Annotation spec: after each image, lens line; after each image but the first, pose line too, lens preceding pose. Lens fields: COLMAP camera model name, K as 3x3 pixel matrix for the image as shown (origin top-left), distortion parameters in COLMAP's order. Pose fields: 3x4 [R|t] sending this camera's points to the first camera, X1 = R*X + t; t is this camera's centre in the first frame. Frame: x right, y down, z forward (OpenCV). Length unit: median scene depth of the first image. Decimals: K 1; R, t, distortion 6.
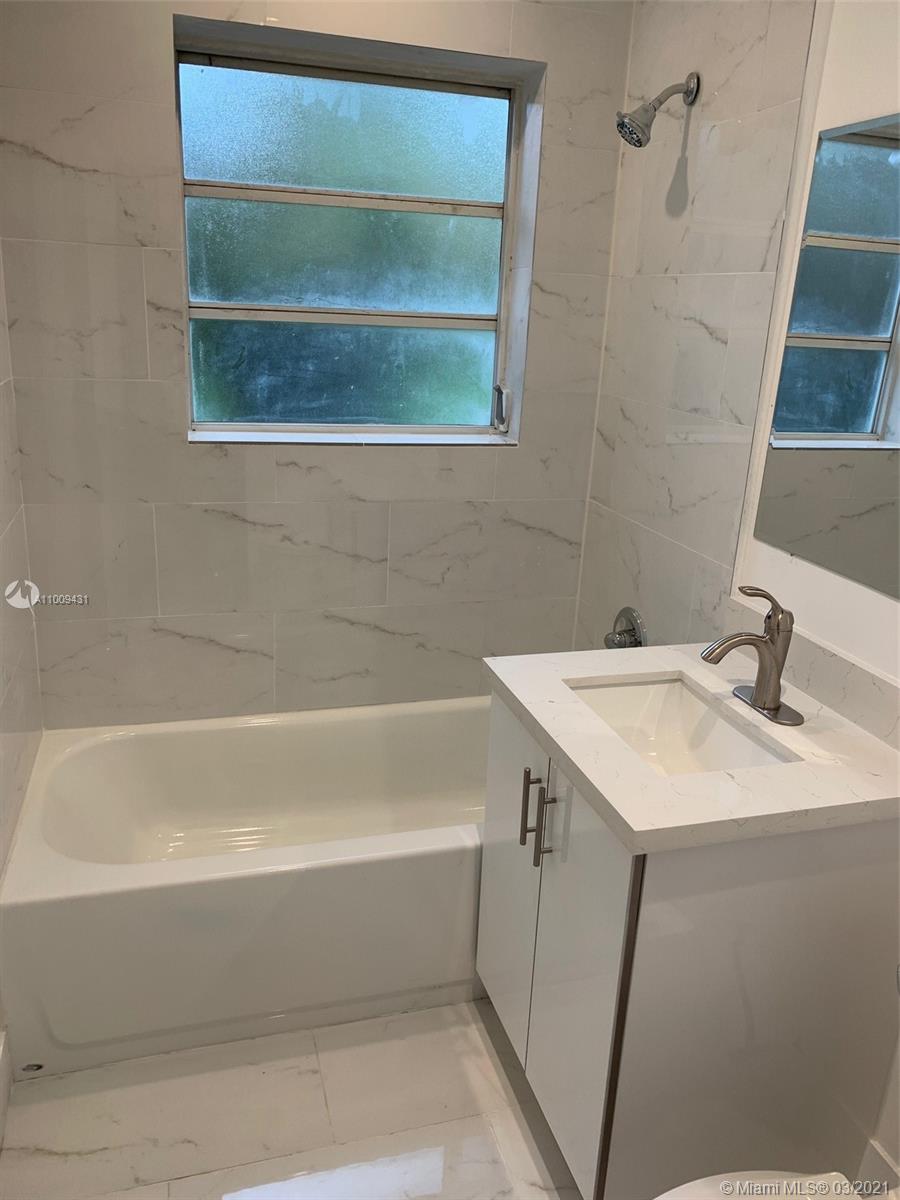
lens RADIAL K [[909.1, 0, 450.0], [0, 909.1, 600.0], [0, 0, 1]] dist [0.010620, -0.000417]
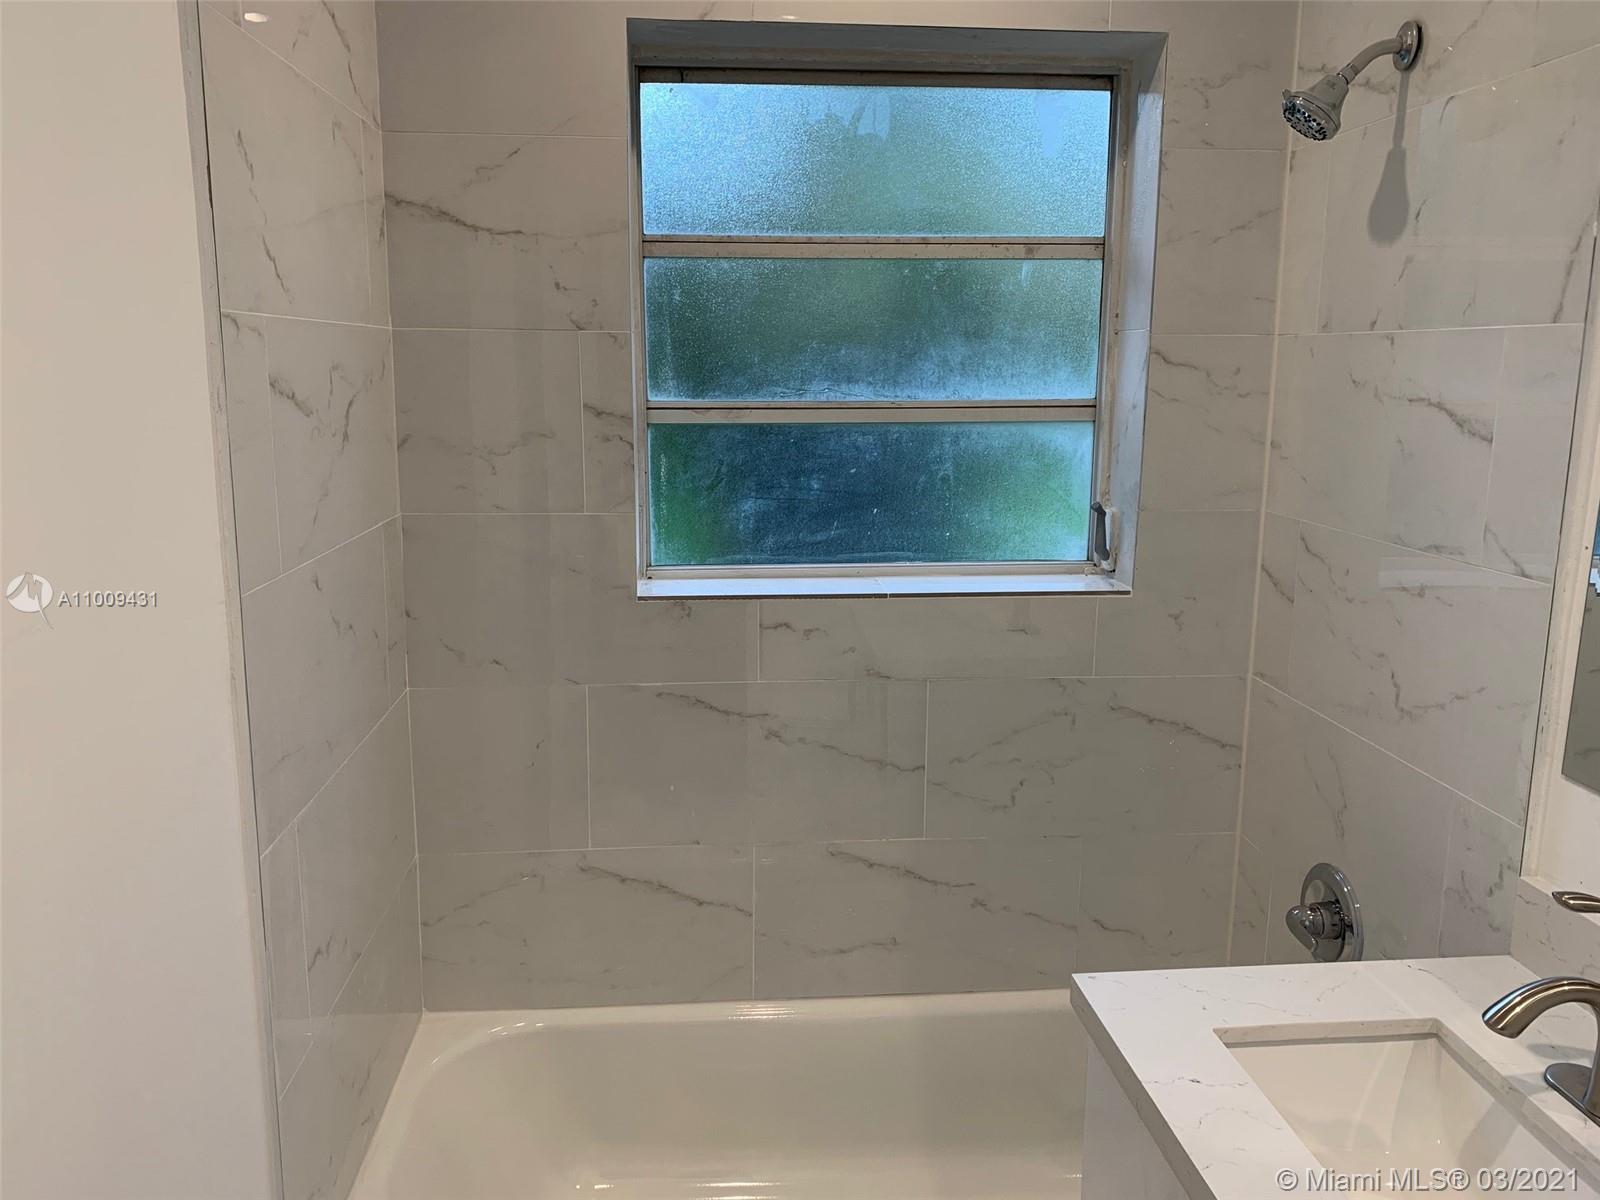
lens RADIAL K [[1199.5, 0, 800.0], [0, 1199.5, 600.0], [0, 0, 1]] dist [0.066222, -0.114567]
pose [[0.980177, -0.004651, -0.198070, 0.015042], [-0.020400, 0.992042, -0.124245, -0.058781], [0.197072, 0.125823, 0.972281, 0.131469]]
